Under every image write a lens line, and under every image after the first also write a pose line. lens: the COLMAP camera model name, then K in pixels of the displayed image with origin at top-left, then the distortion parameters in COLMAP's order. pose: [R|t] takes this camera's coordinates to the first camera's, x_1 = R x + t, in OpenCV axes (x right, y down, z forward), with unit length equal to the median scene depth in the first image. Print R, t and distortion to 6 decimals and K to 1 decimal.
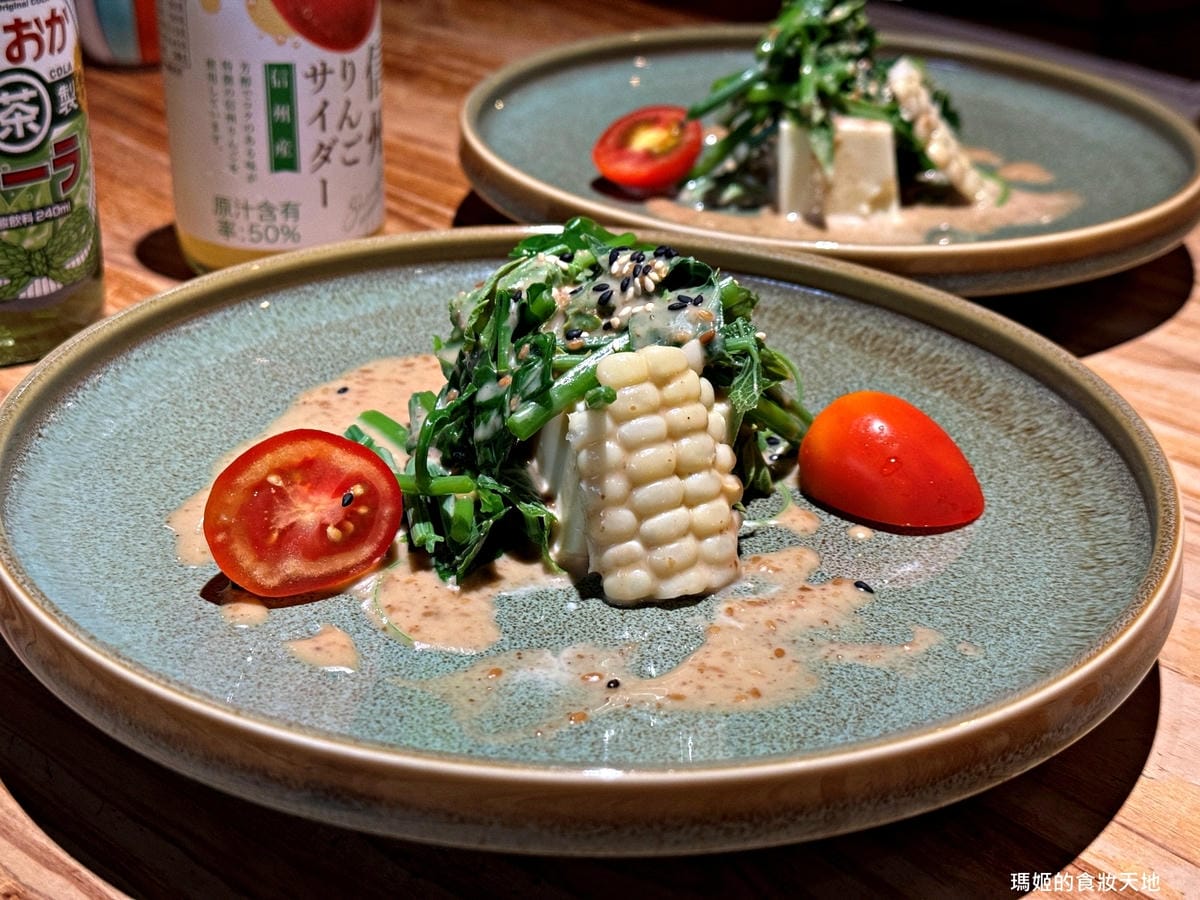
lens RADIAL K [[1741.0, 0, 600.0], [0, 1741.0, 450.0], [0, 0, 1]] dist [0.262271, -0.832894]
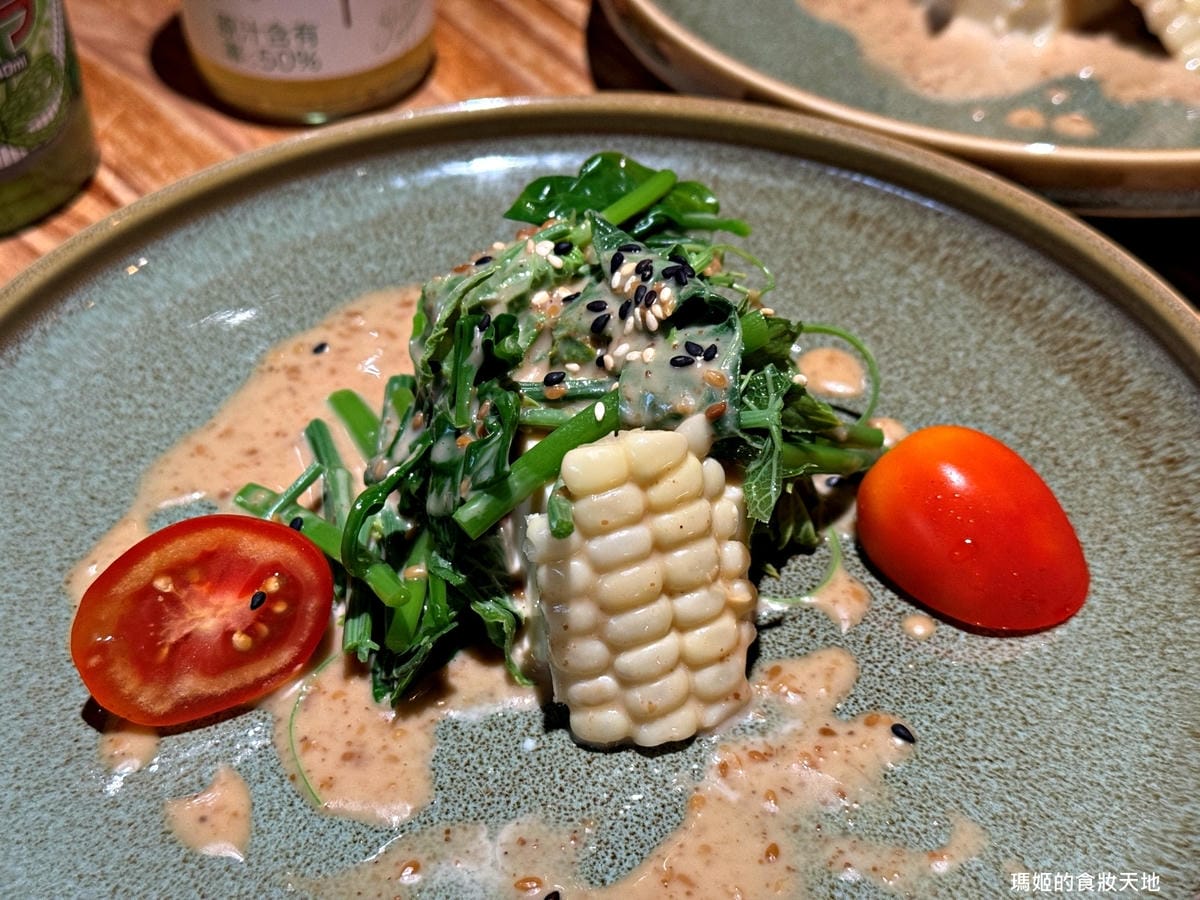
lens RADIAL K [[1741.0, 0, 600.0], [0, 1741.0, 450.0], [0, 0, 1]] dist [0.262271, -0.832894]
pose [[0.989684, 0.051840, -0.133559, 0.110147], [-0.012530, 0.959986, 0.279767, -0.252107], [0.142718, -0.275208, 0.950732, 0.254408]]
